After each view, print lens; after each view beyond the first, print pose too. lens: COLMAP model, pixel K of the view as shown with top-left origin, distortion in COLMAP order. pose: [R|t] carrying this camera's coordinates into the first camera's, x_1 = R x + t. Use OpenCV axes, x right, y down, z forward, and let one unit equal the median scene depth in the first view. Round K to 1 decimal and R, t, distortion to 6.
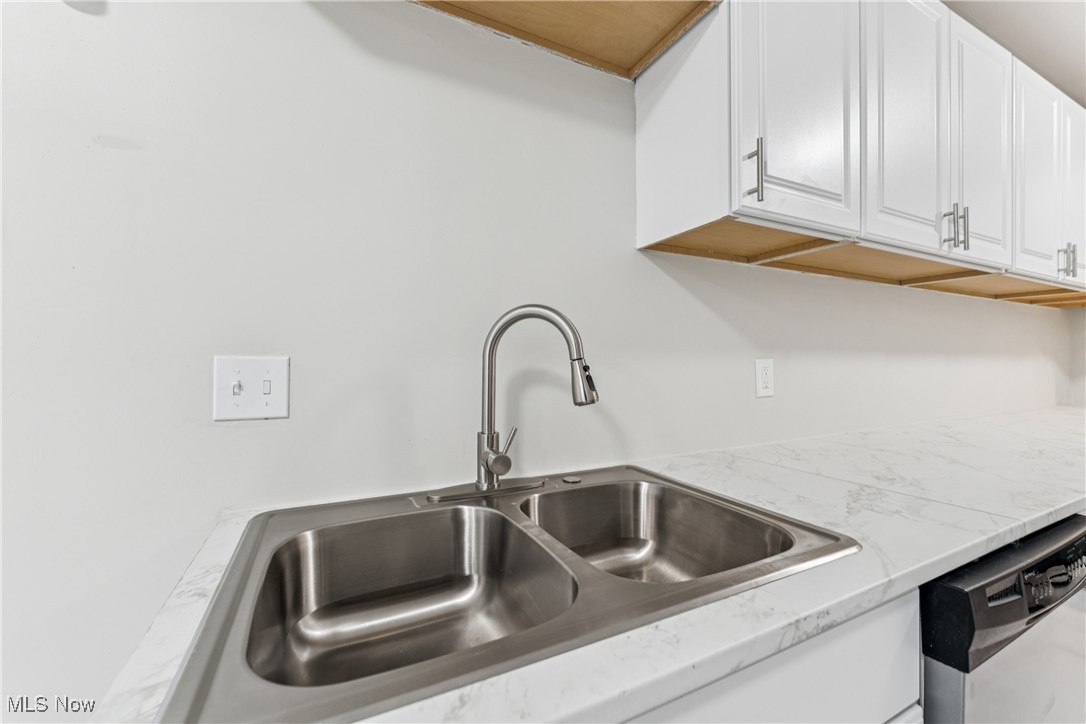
lens RADIAL K [[431.9, 0, 540.1], [0, 431.9, 362.0], [0, 0, 1]] dist [-0.000397, -0.000420]
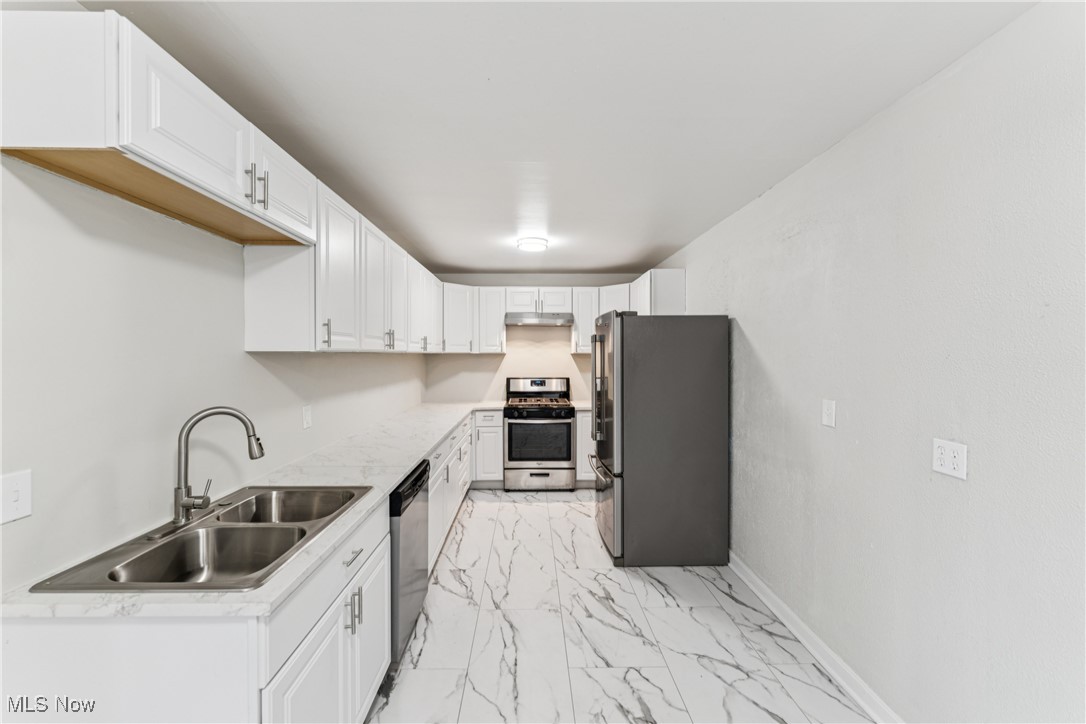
lens RADIAL K [[431.9, 0, 541.4], [0, 431.9, 357.7], [0, 0, 1]] dist [-0.000397, -0.000420]
pose [[0.414025, -0.001769, 0.910264, -1.121442], [-0.007718, 0.999955, 0.005454, -0.369057], [-0.910233, -0.009283, 0.413993, -0.955426]]
